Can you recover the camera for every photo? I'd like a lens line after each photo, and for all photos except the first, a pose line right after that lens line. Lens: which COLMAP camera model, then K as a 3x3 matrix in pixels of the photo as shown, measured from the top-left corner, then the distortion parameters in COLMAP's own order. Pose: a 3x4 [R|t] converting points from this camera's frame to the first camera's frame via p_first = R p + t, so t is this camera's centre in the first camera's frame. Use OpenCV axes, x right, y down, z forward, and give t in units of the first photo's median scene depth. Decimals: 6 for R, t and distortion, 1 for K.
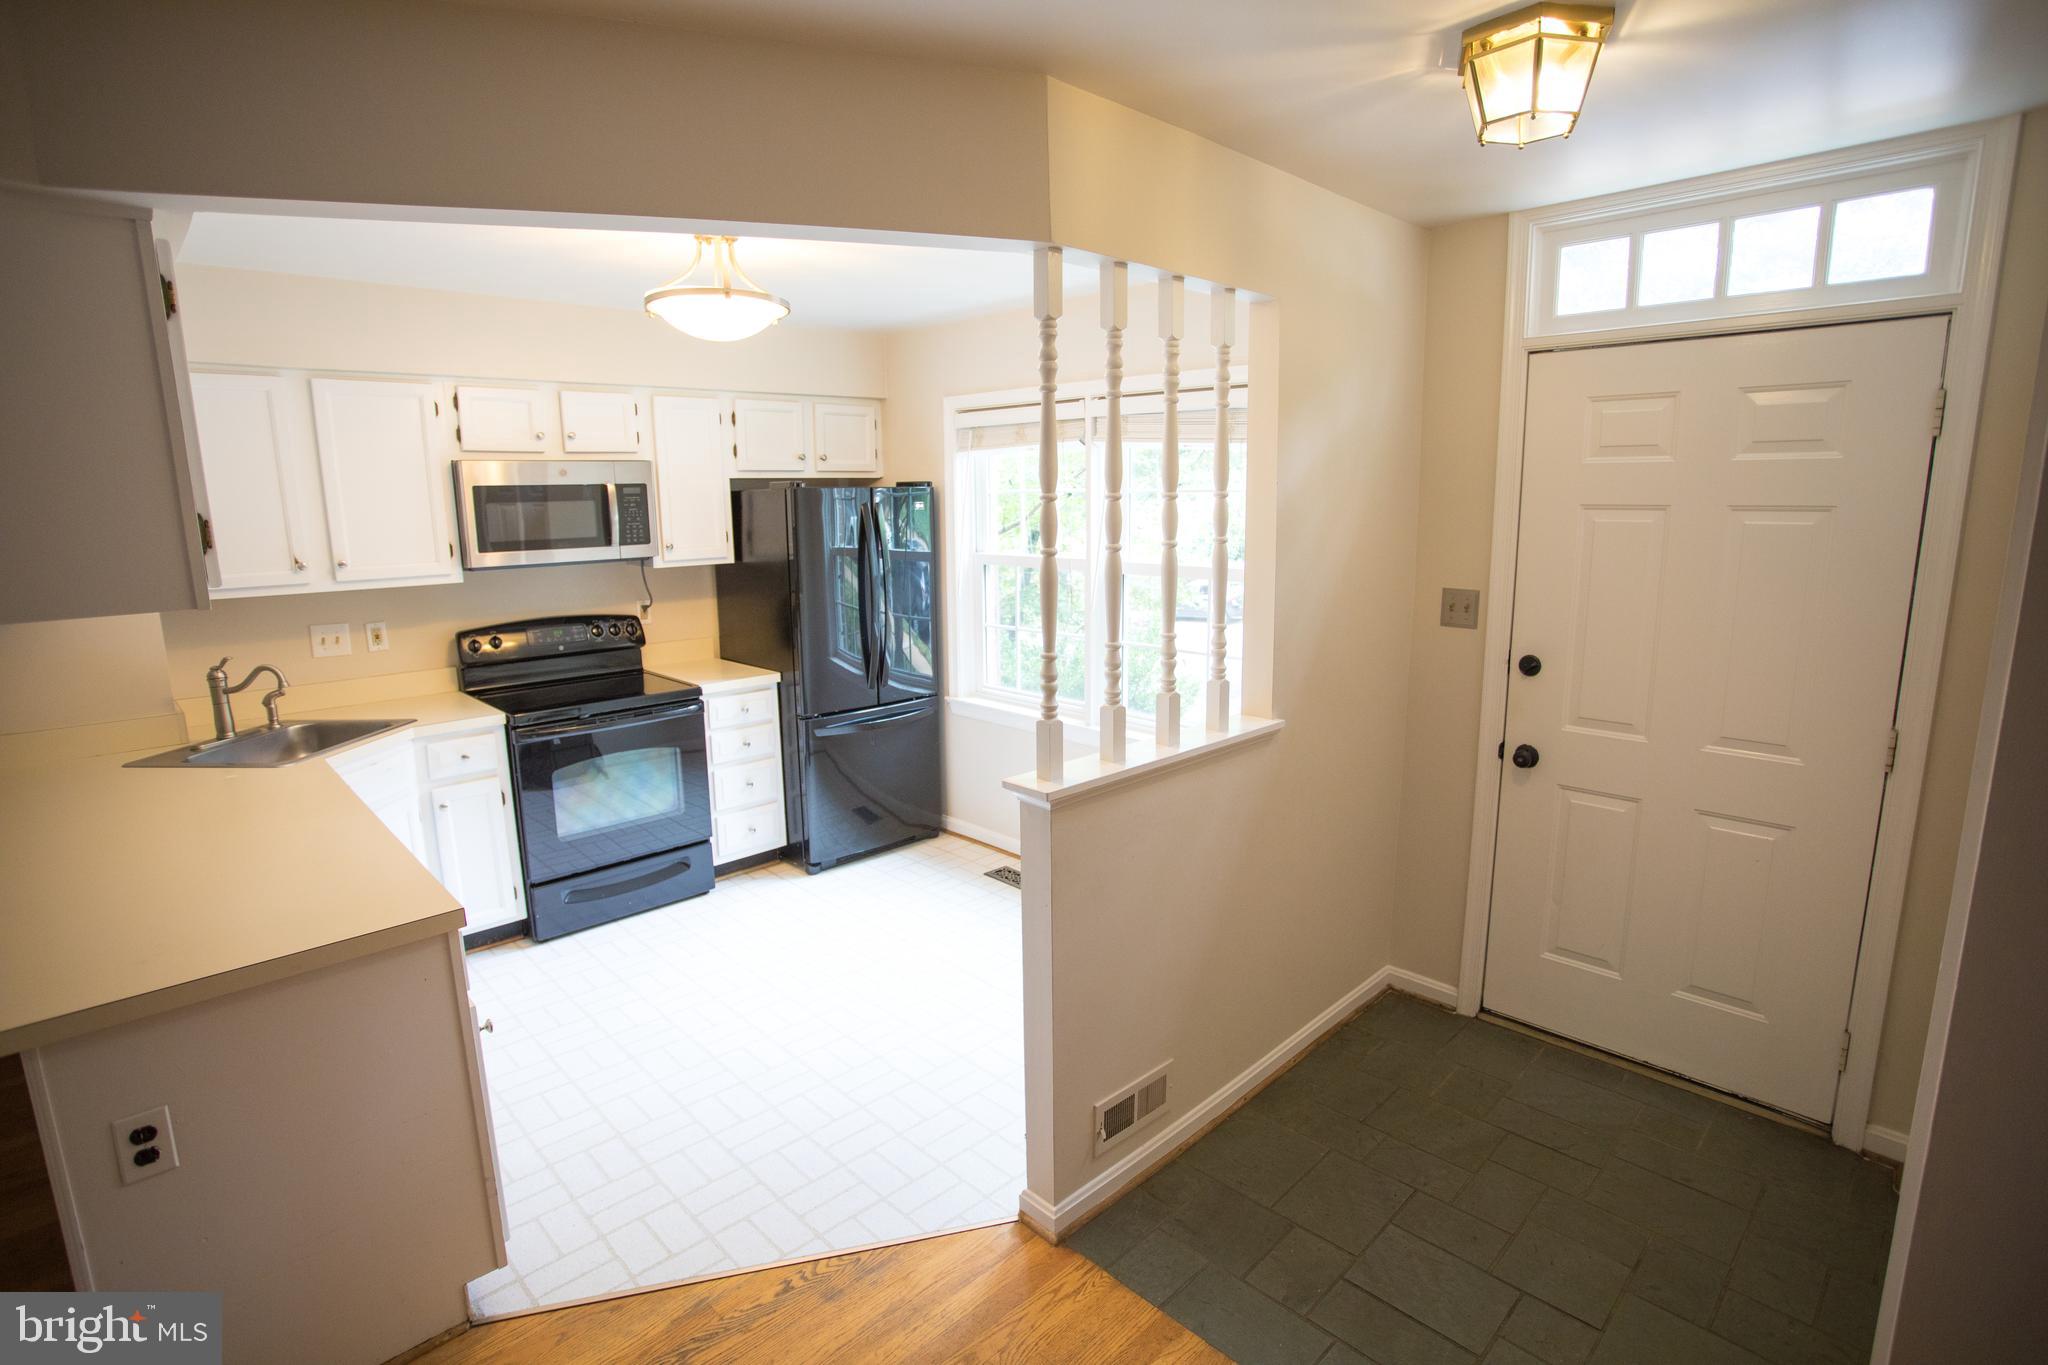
lens RADIAL K [[994.7, 0, 1025.6], [0, 994.7, 667.1], [0, 0, 1]] dist [-0.064418, 0.024870]
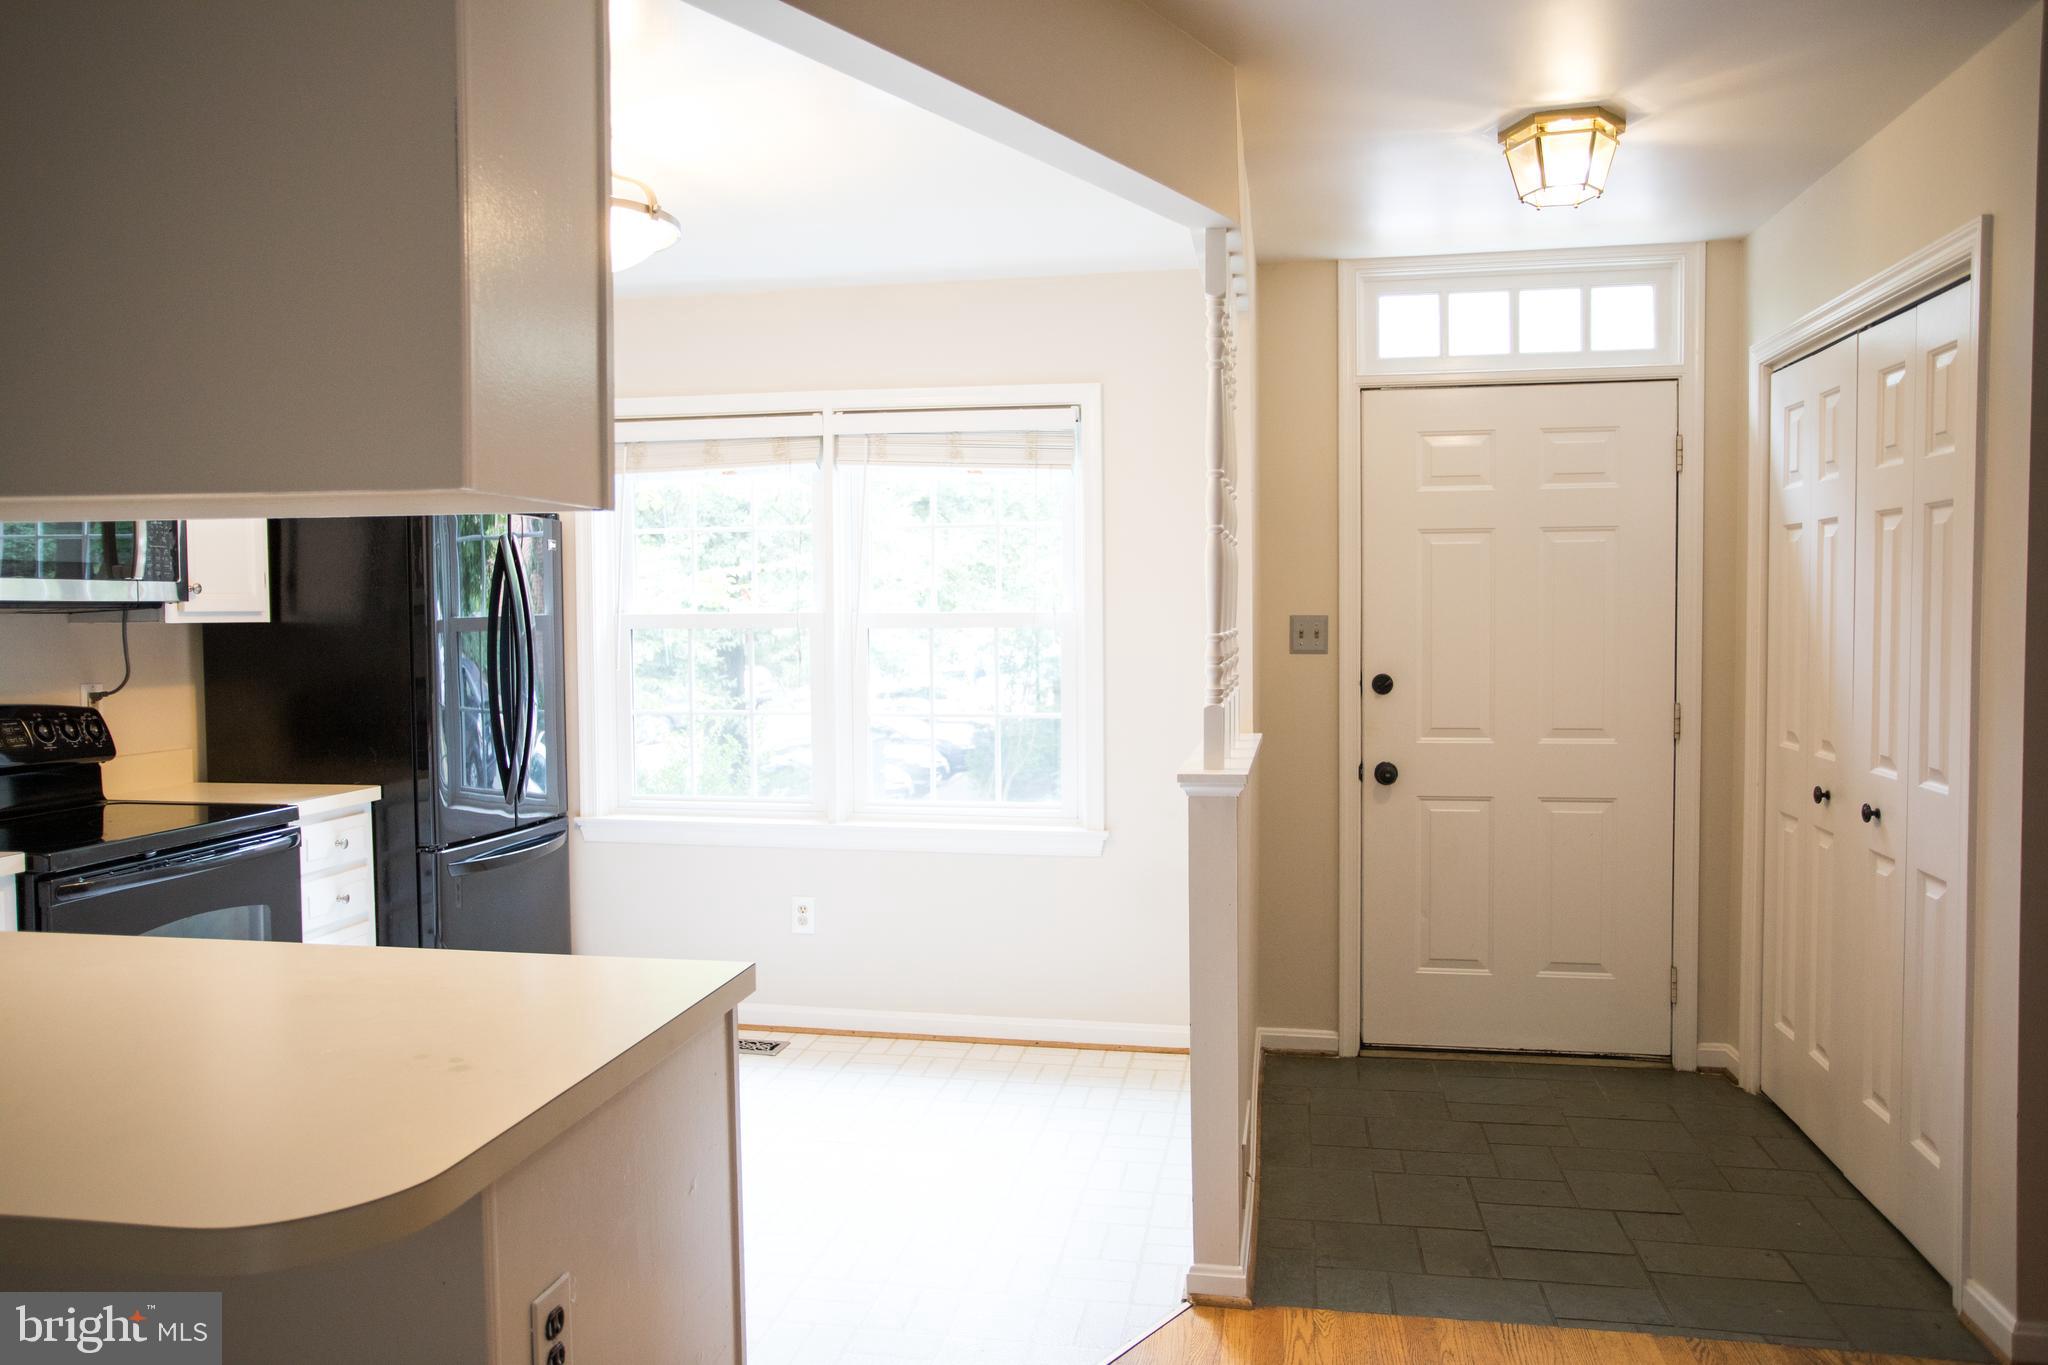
lens RADIAL K [[1400.8, 0, 1028.5], [0, 1400.8, 669.4], [0, 0, 1]] dist [-0.027379, -0.000402]
pose [[0.818000, -0.018448, 0.574922, -0.493766], [0.097347, 0.989508, -0.106755, 0.080355], [-0.566921, 0.143293, 0.811214, 0.008666]]
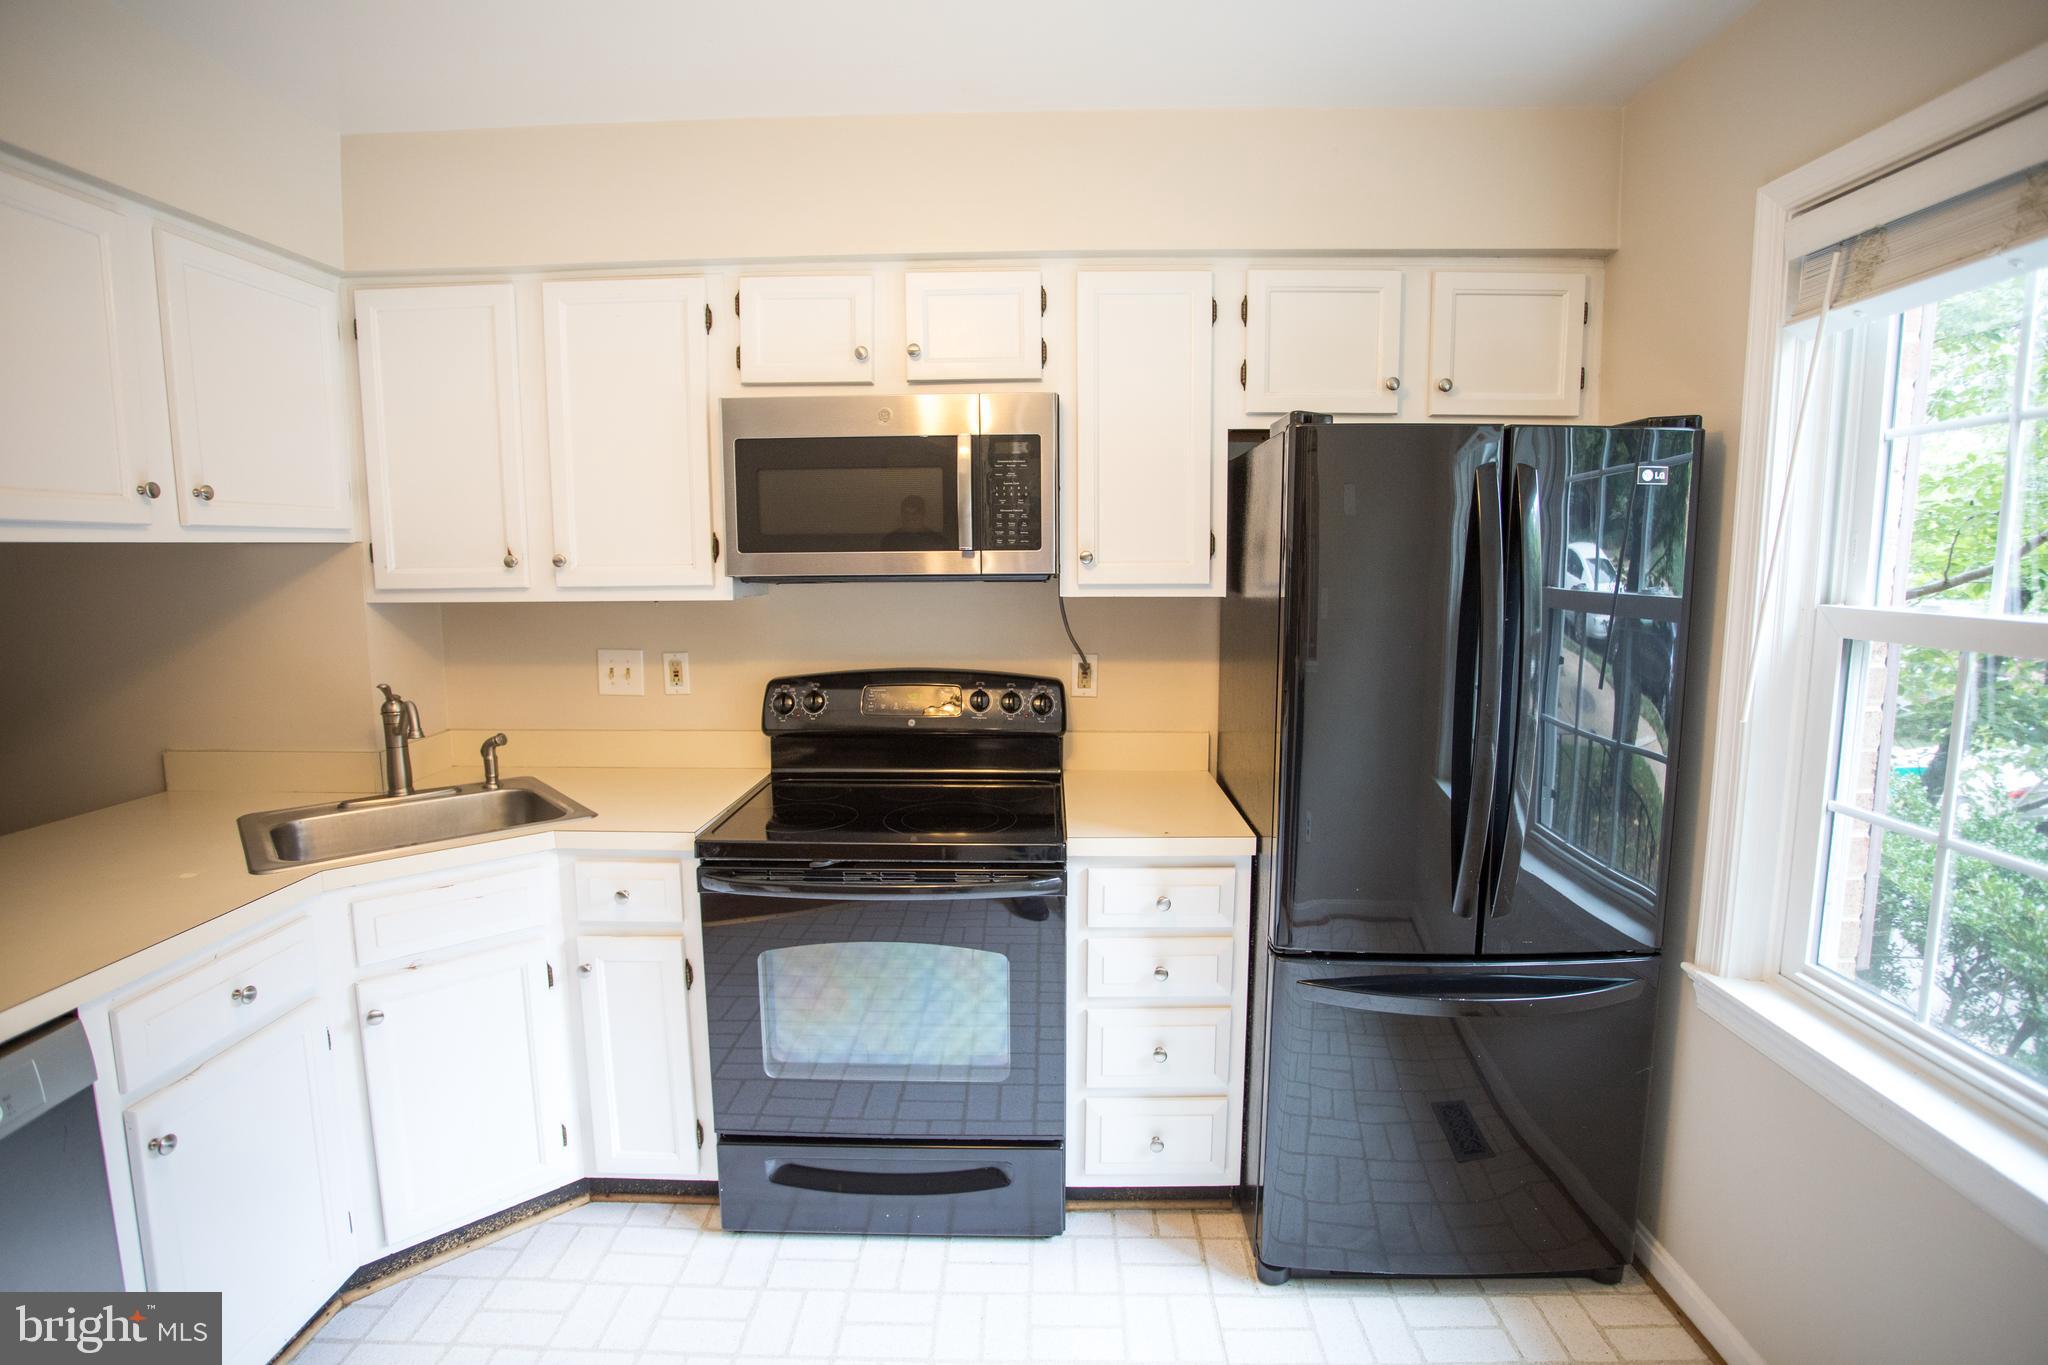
lens RADIAL K [[994.7, 0, 1025.6], [0, 994.7, 667.1], [0, 0, 1]] dist [-0.064418, 0.024870]
pose [[0.702314, 0.092093, -0.705886, -0.005121], [-0.128298, 0.991734, 0.001737, -0.069616], [0.700211, 0.089344, 0.708324, 0.692219]]
